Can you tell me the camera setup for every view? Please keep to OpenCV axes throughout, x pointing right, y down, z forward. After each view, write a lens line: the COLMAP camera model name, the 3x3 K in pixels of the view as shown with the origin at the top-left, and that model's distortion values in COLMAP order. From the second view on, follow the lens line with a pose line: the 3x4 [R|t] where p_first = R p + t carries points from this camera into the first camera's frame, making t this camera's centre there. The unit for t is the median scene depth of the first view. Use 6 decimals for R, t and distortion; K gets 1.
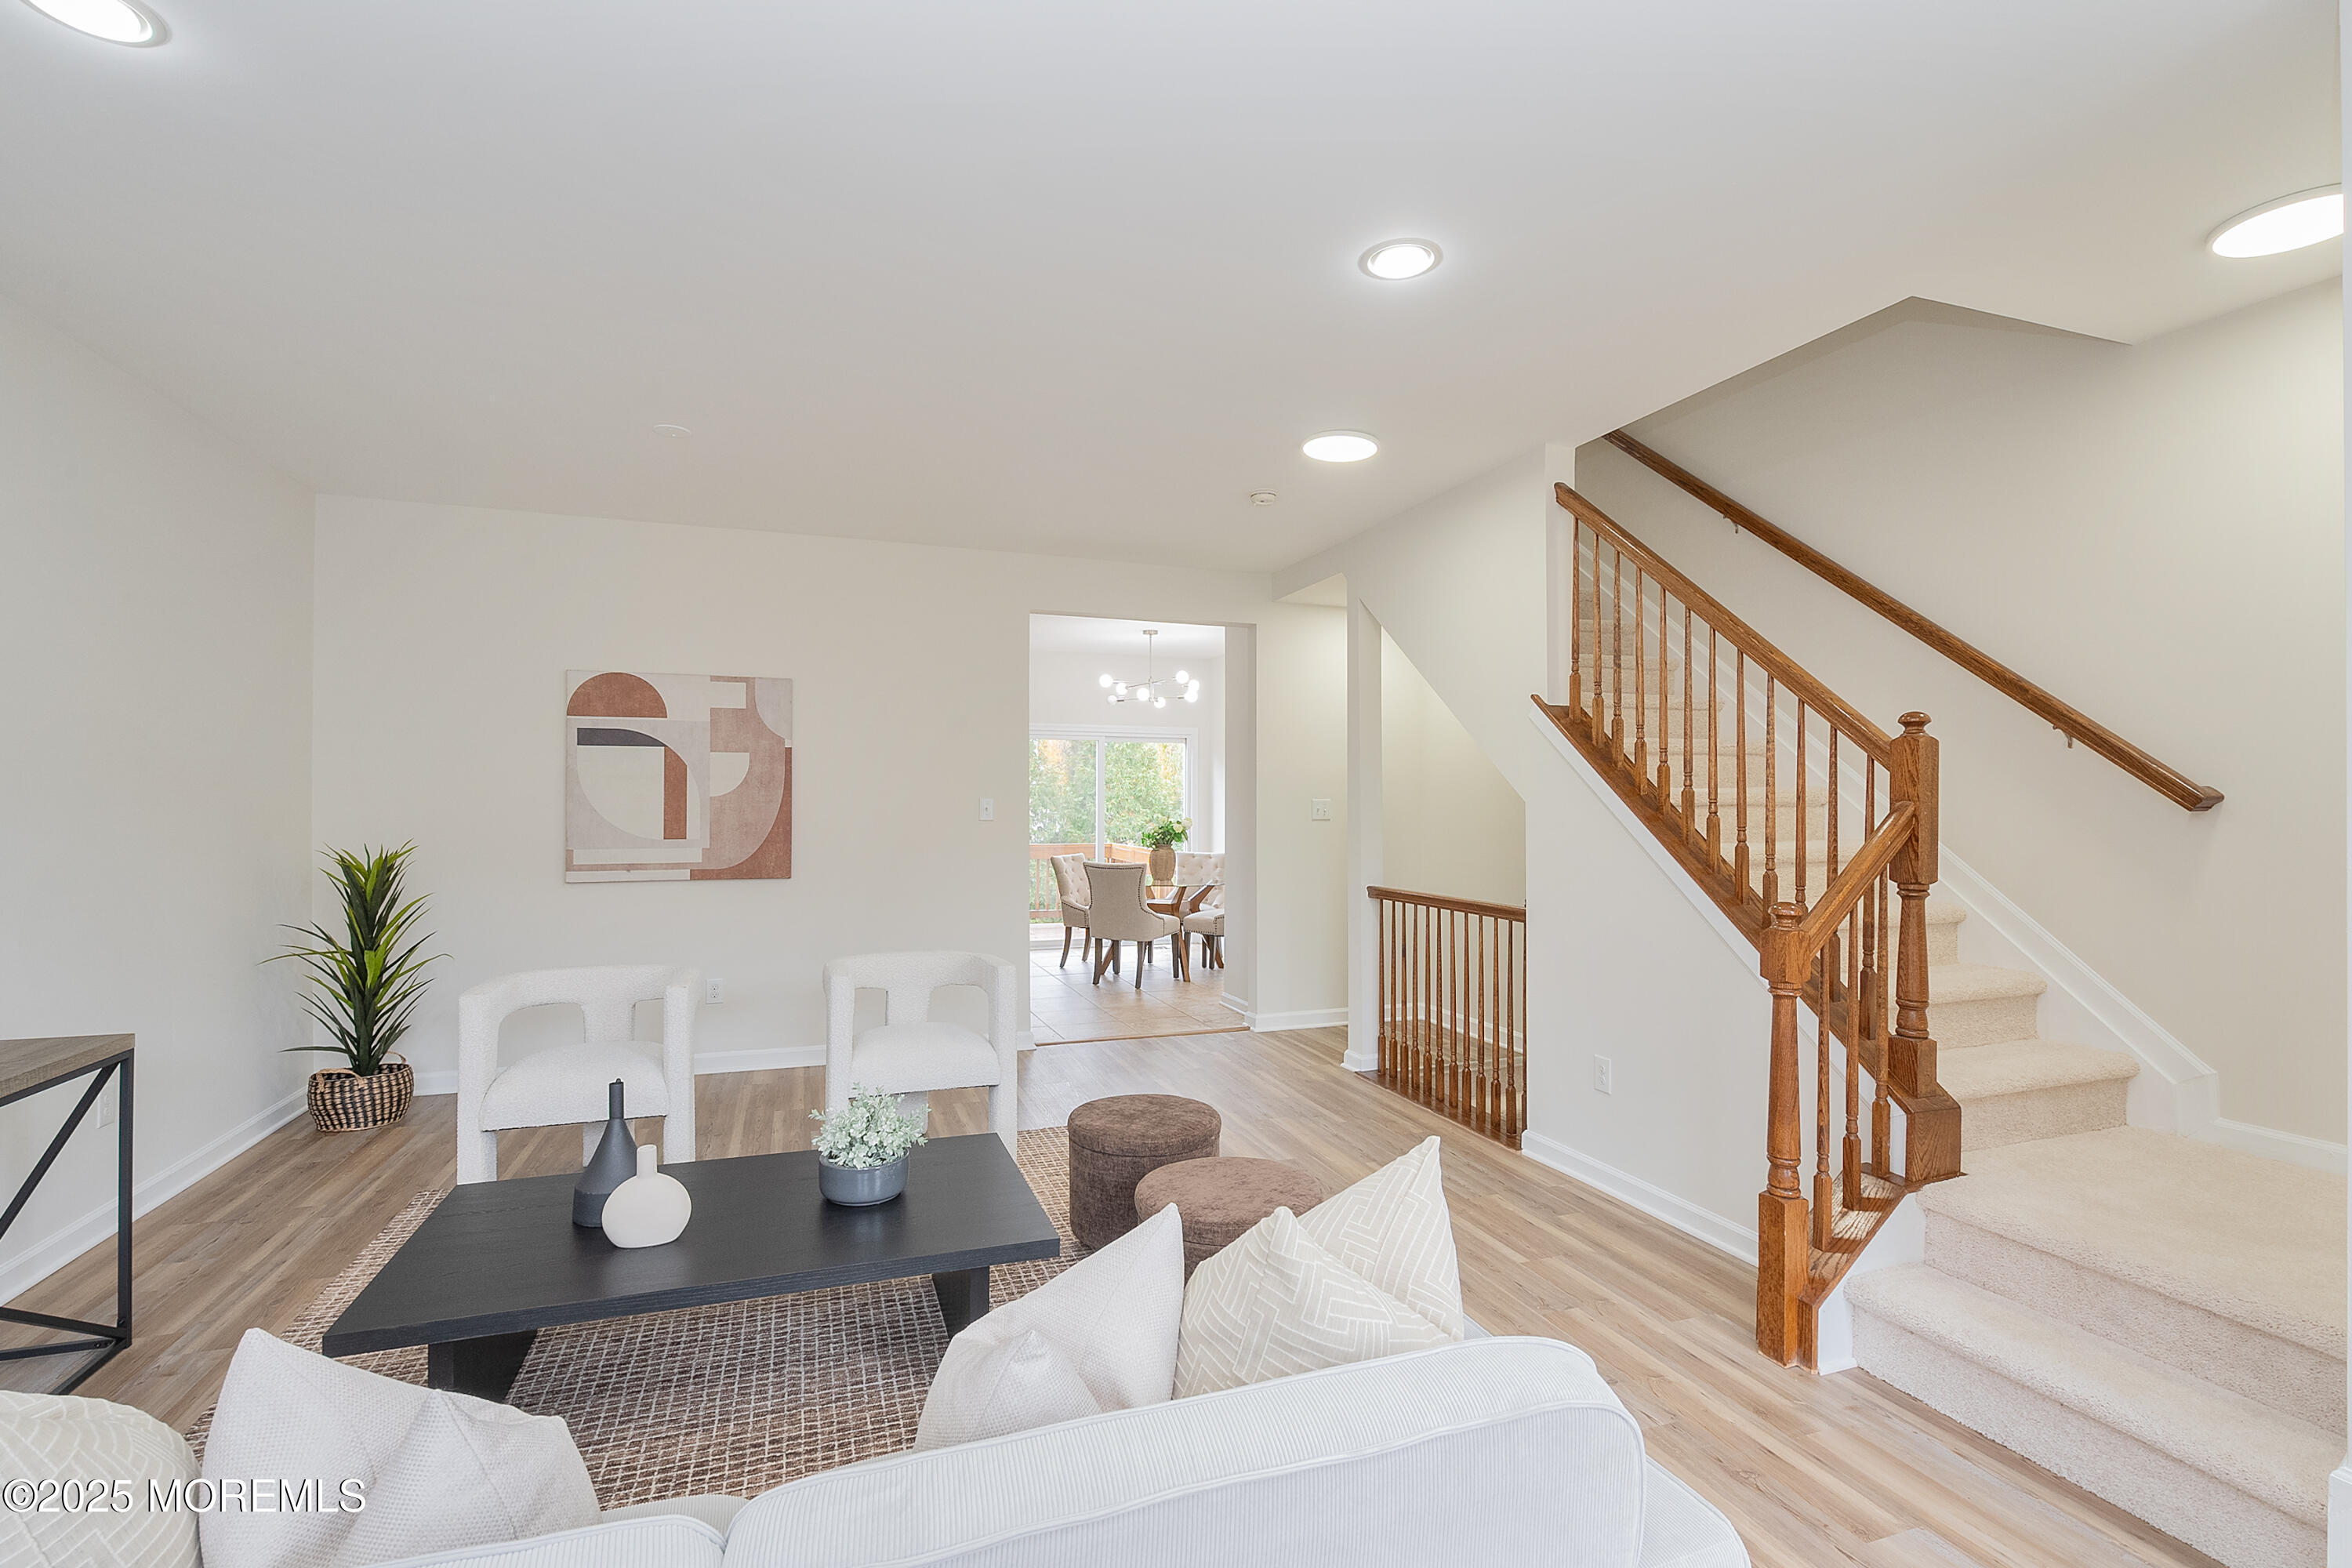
lens RADIAL K [[1068.0, 0, 1175.0], [0, 1068.0, 793.3], [0, 0, 1]] dist [-0.002955, 0.000700]
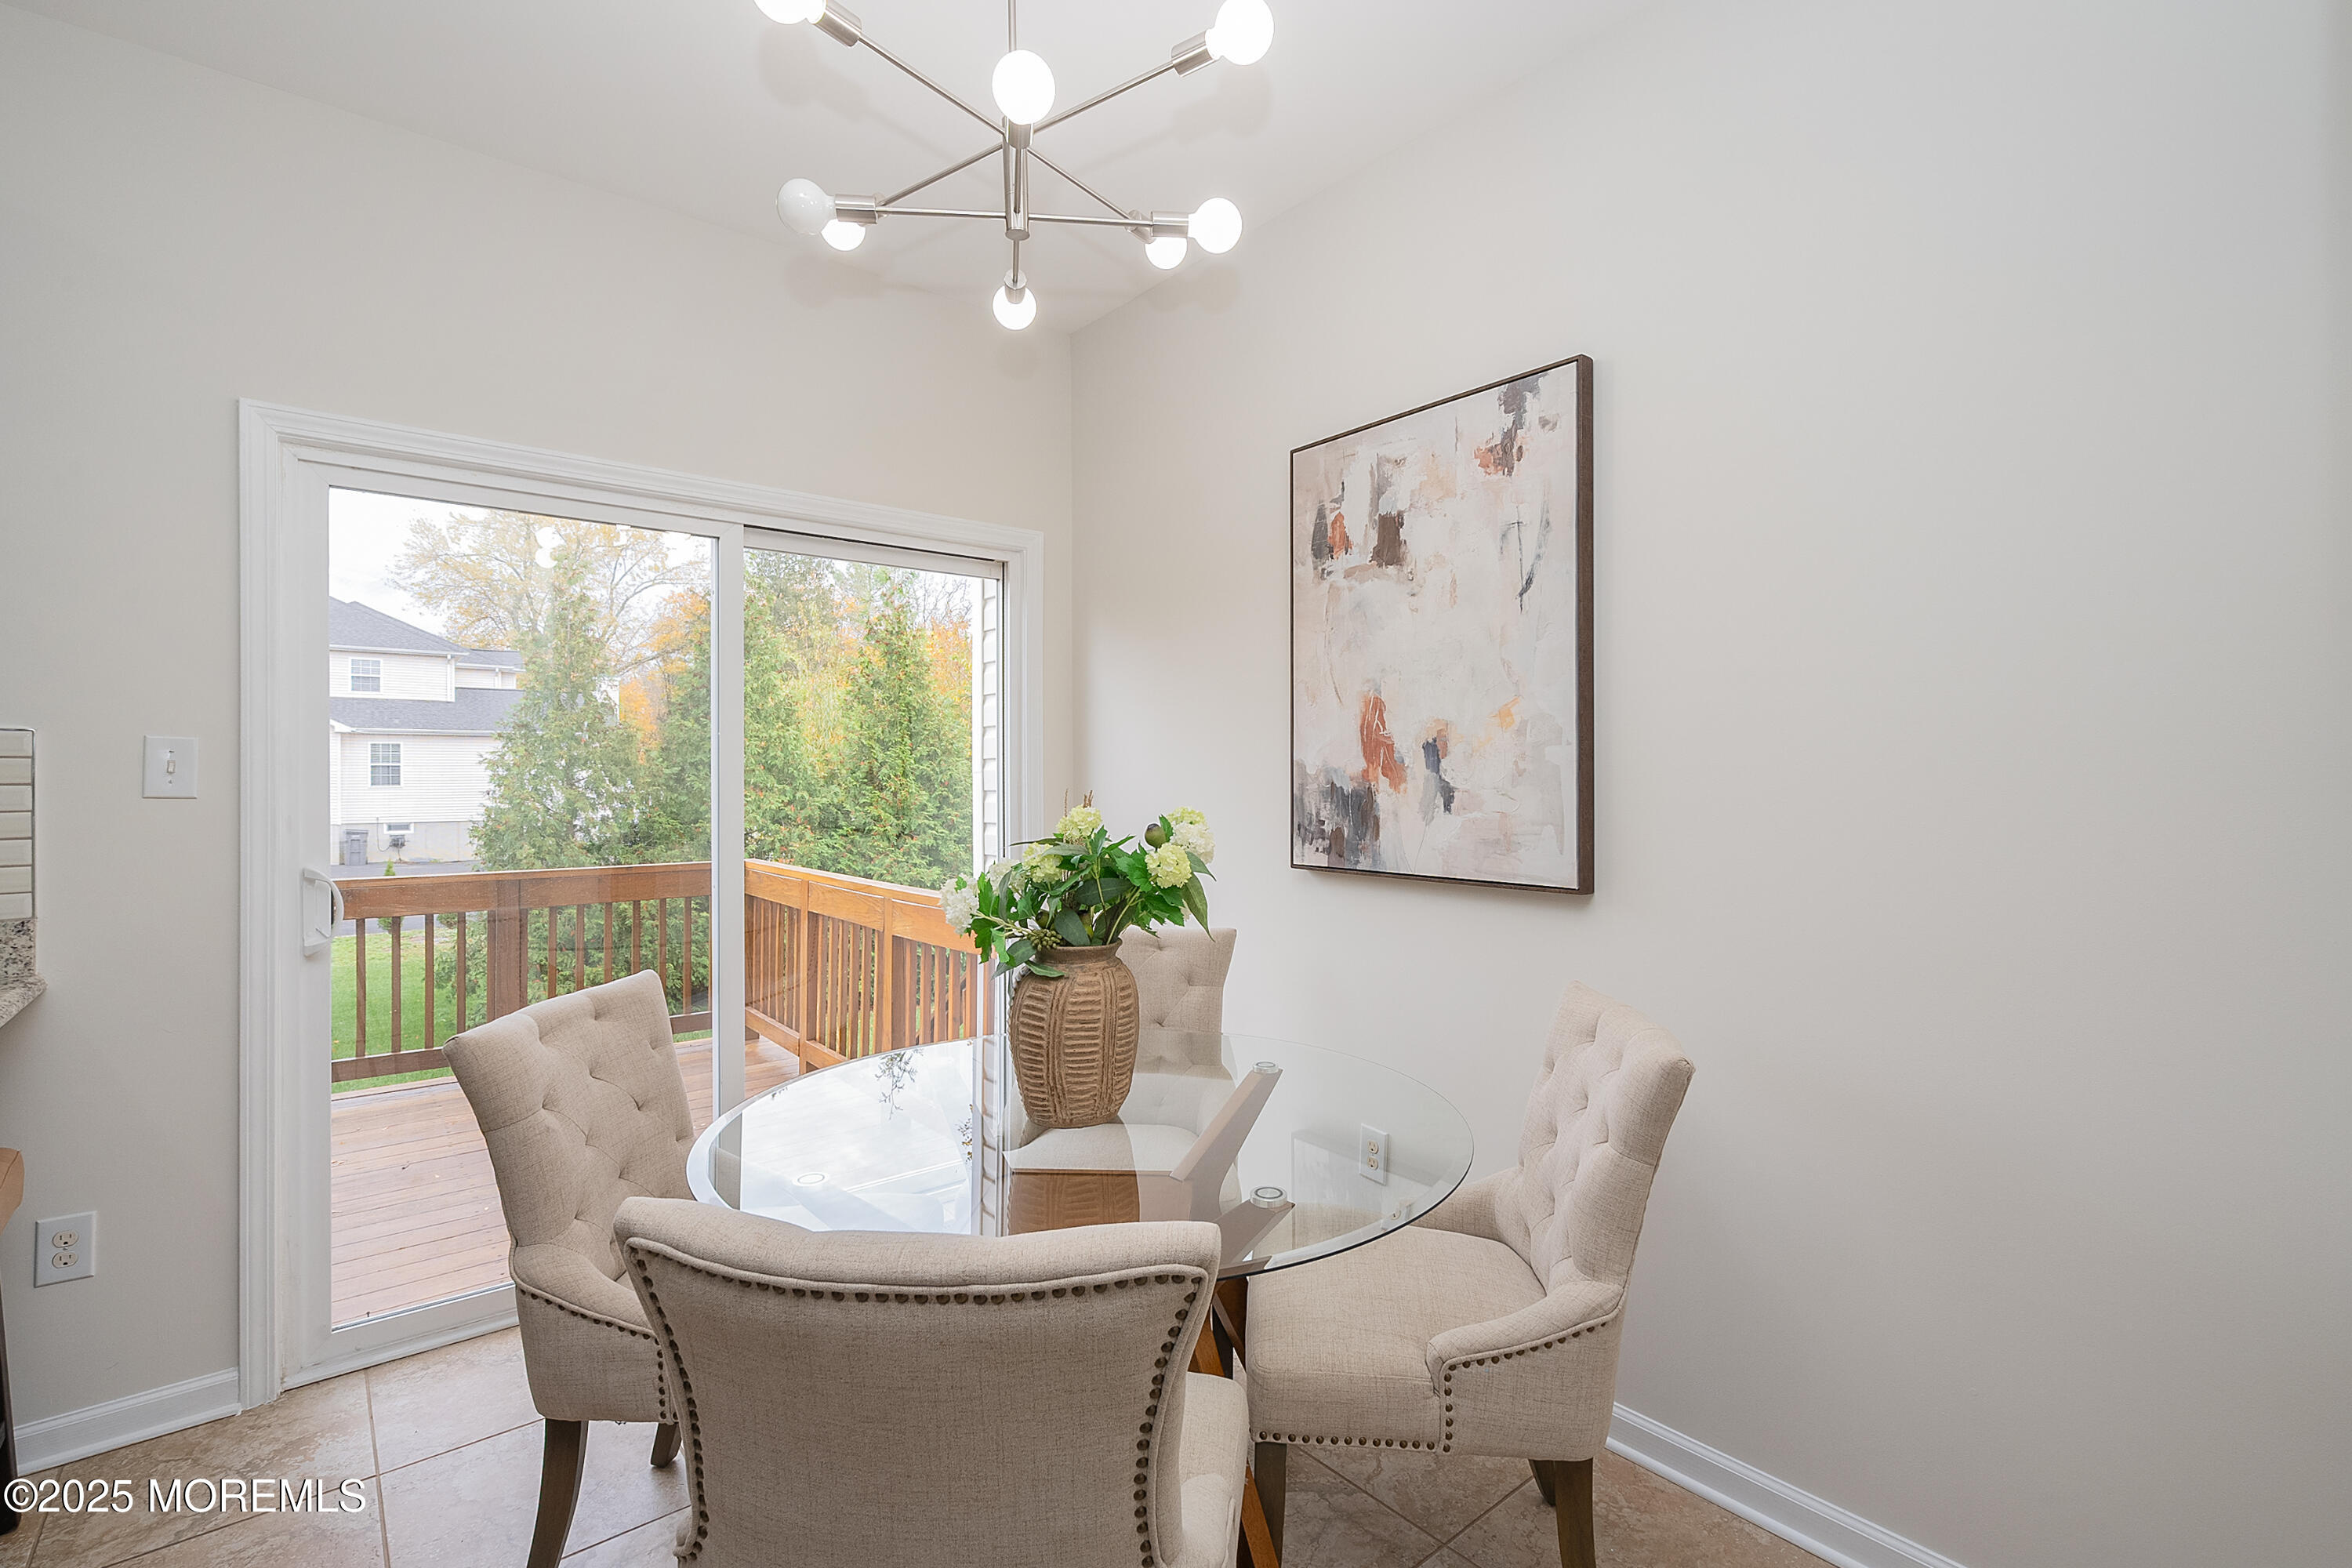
lens RADIAL K [[1068.0, 0, 1176.3], [0, 1068.0, 771.5], [0, 0, 1]] dist [-0.002955, 0.000700]
pose [[0.940881, -0.007464, 0.338656, -0.098349], [0.006160, 0.999969, 0.004927, 0.022212], [-0.338683, -0.002549, 0.940897, 1.264786]]
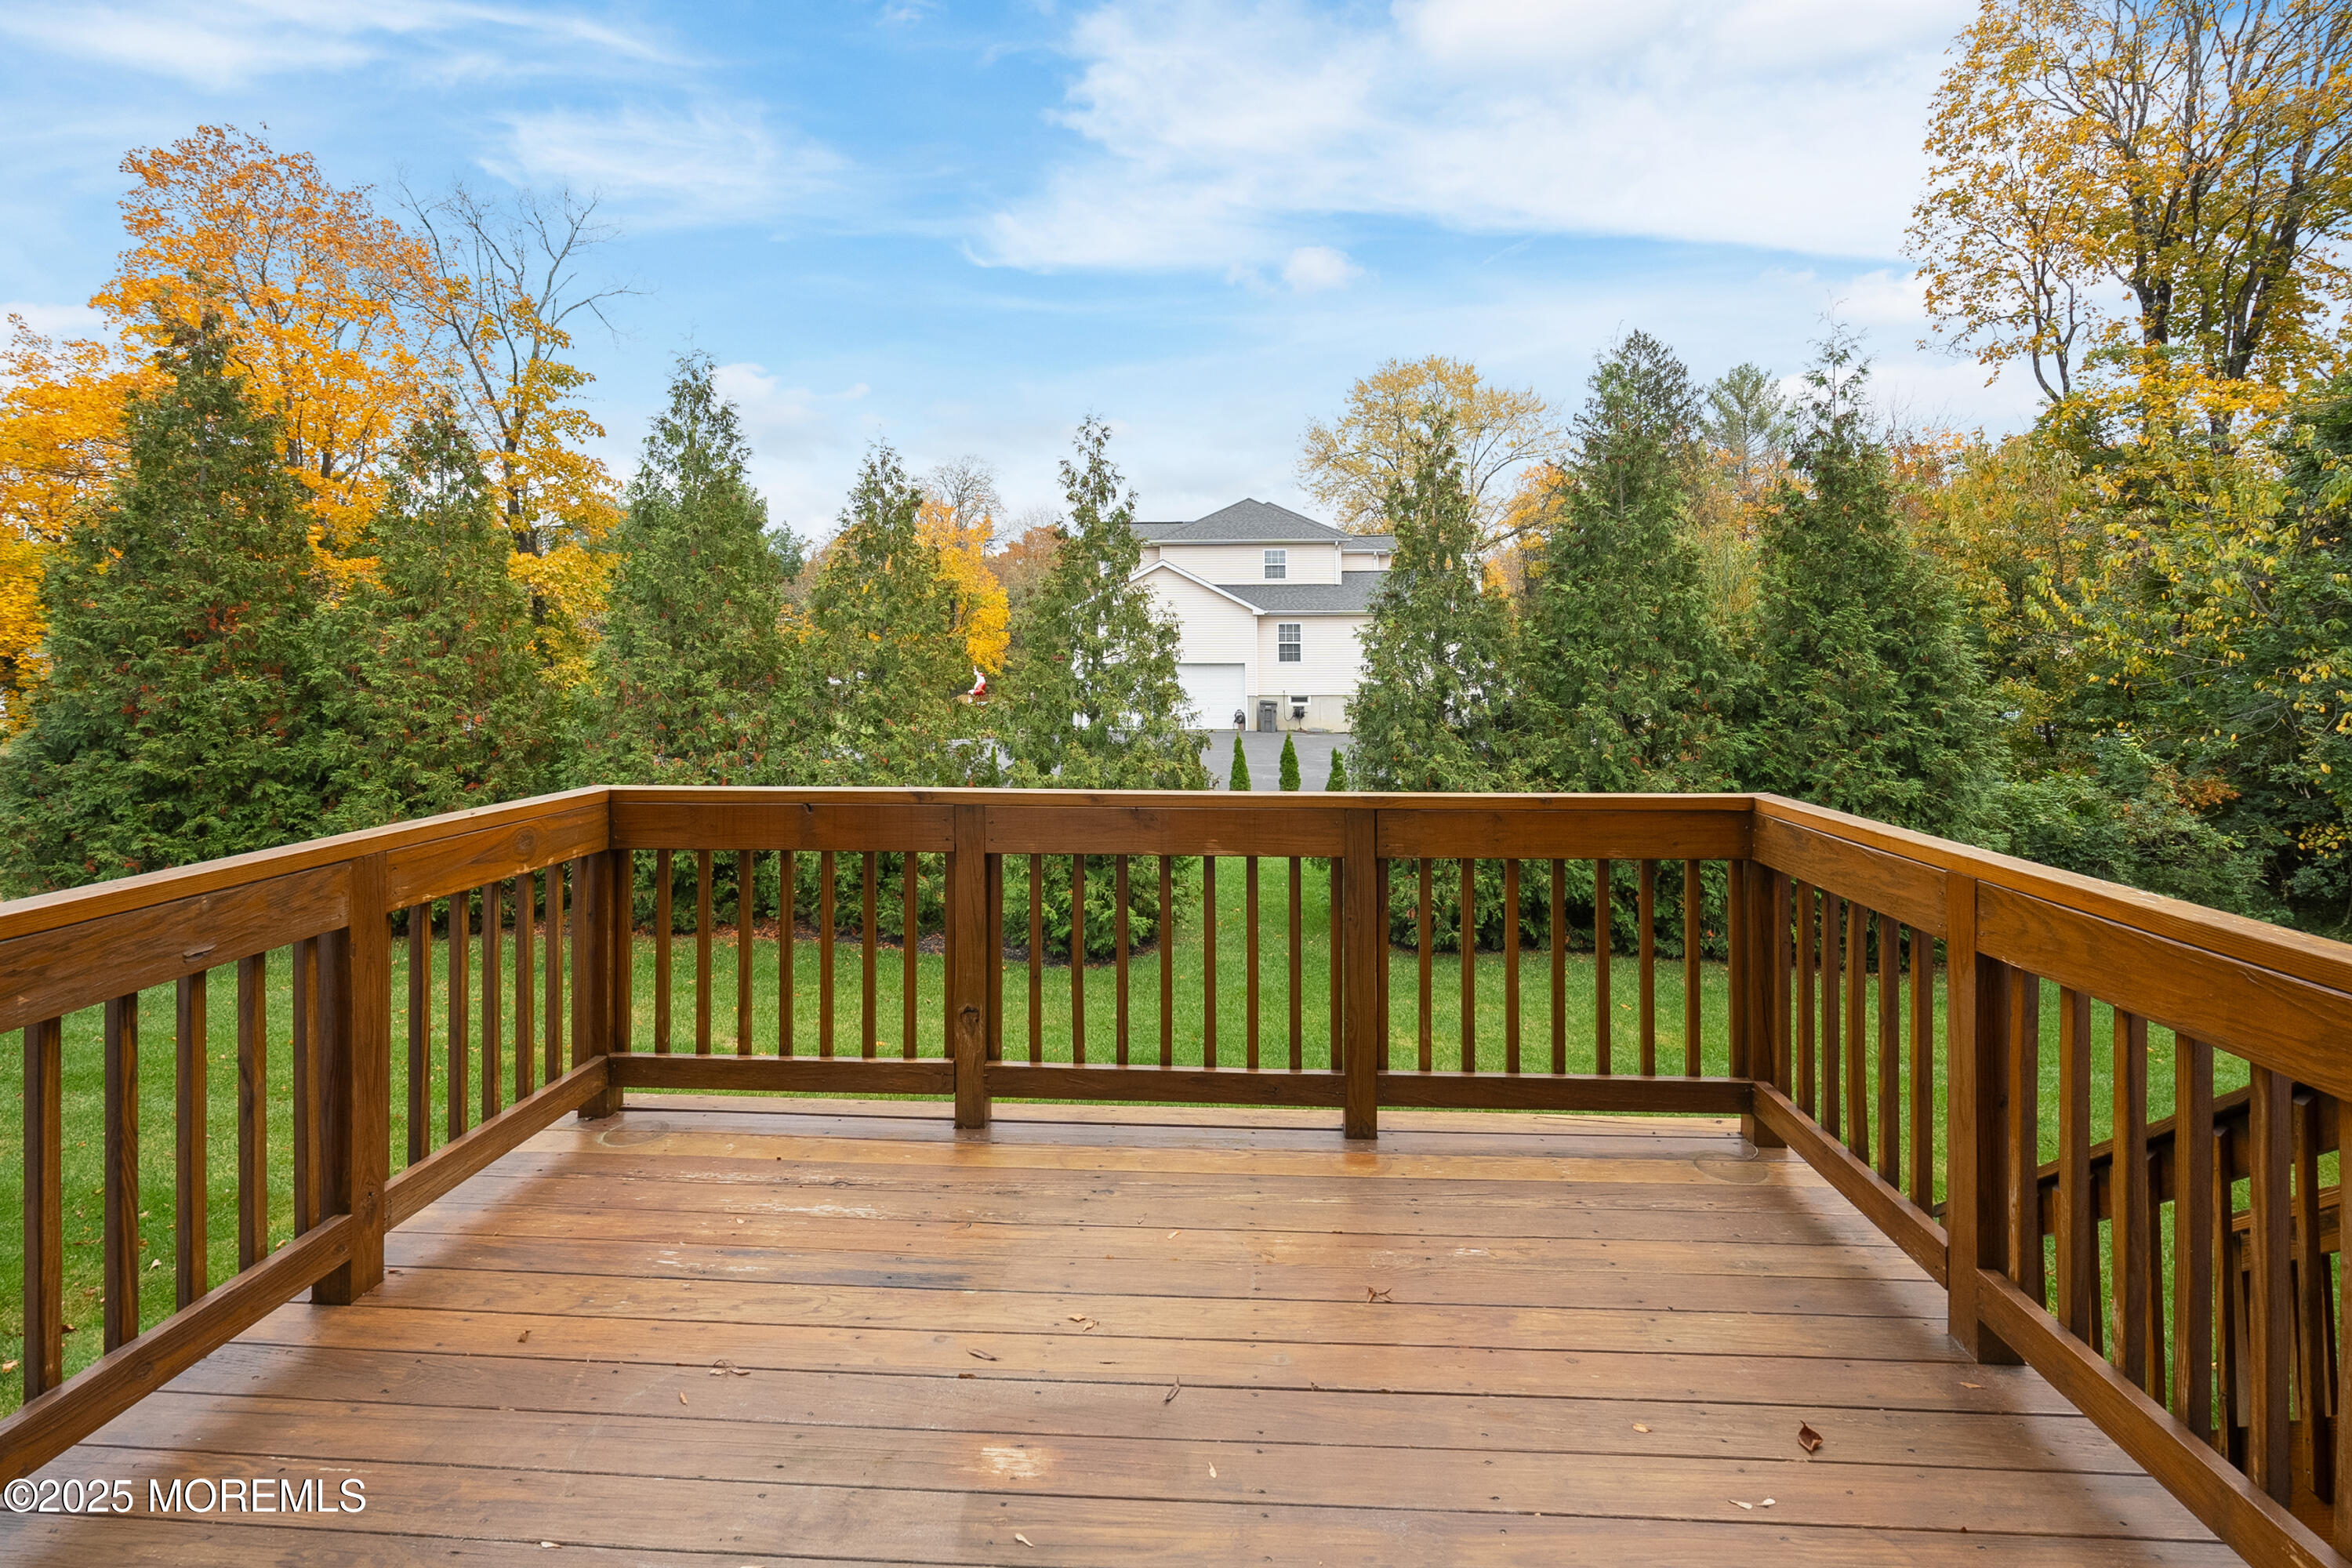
lens RADIAL K [[1068.0, 0, 1166.0], [0, 1068.0, 623.8], [0, 0, 1]] dist [-0.002955, 0.000700]
pose [[0.913306, -0.022473, -0.406653, -0.207765], [0.012433, 0.999550, -0.027314, 0.036355], [0.407083, 0.019890, 0.913174, 1.859161]]
